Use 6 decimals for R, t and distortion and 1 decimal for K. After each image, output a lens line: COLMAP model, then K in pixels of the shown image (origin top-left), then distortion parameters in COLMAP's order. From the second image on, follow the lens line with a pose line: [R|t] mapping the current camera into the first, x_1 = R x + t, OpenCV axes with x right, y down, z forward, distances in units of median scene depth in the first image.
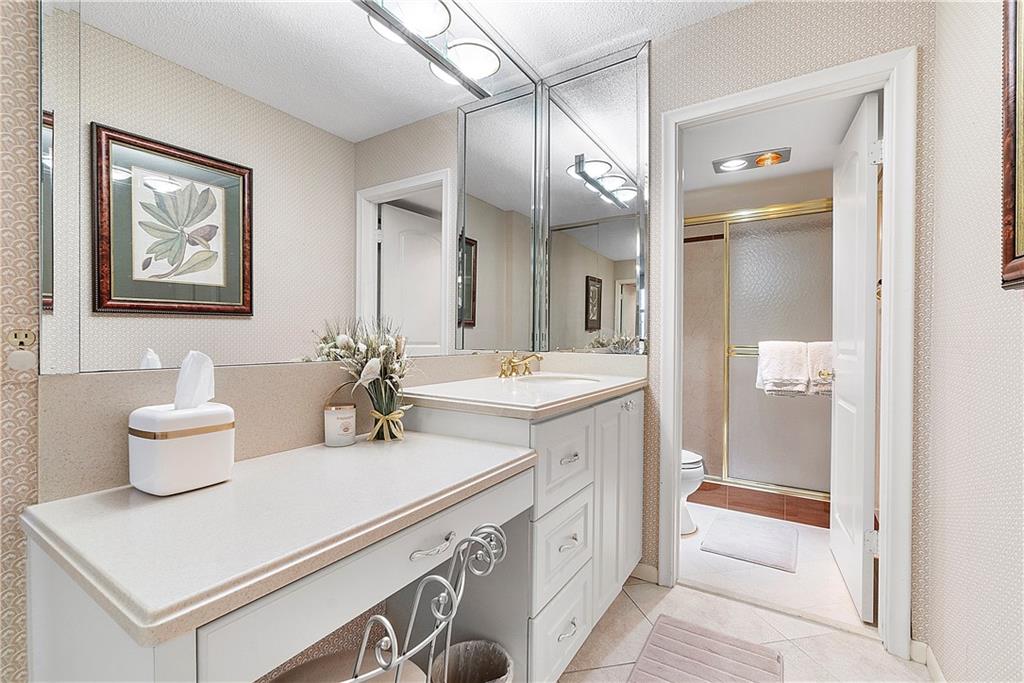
lens RADIAL K [[445.1, 0, 517.1], [0, 445.1, 340.9], [0, 0, 1]] dist [-0.002136, -0.000117]
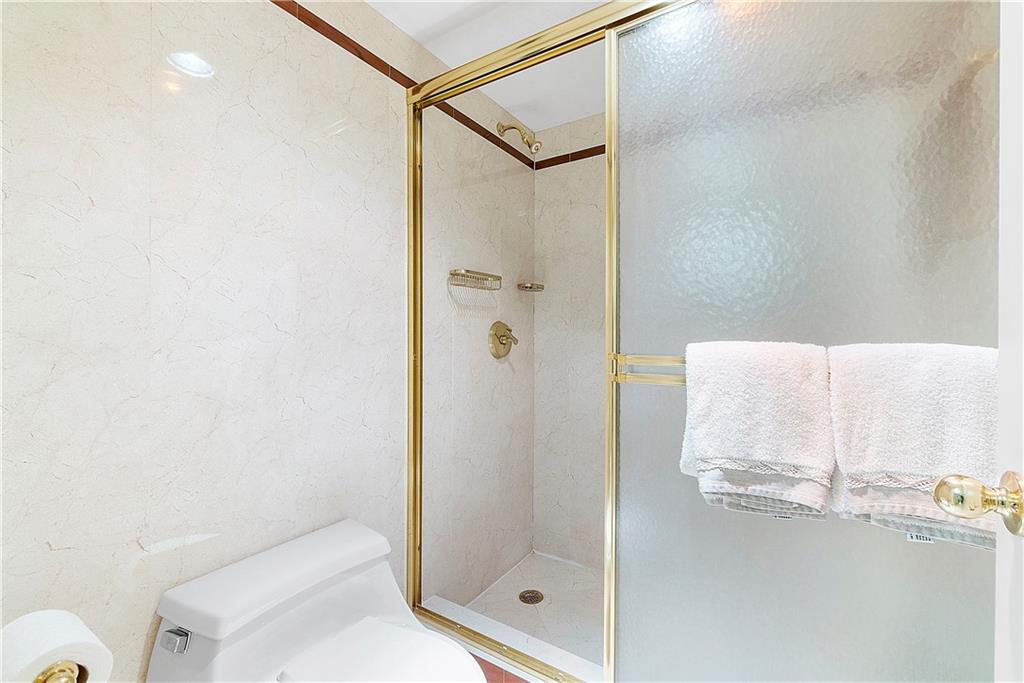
lens RADIAL K [[445.1, 0, 505.1], [0, 445.1, 340.8], [0, 0, 1]] dist [-0.002136, -0.000117]
pose [[0.999732, 0.000142, -0.023164, 0.428549], [-0.000087, 0.999997, 0.002357, -0.002024], [0.023164, -0.002354, 0.999729, 0.677099]]
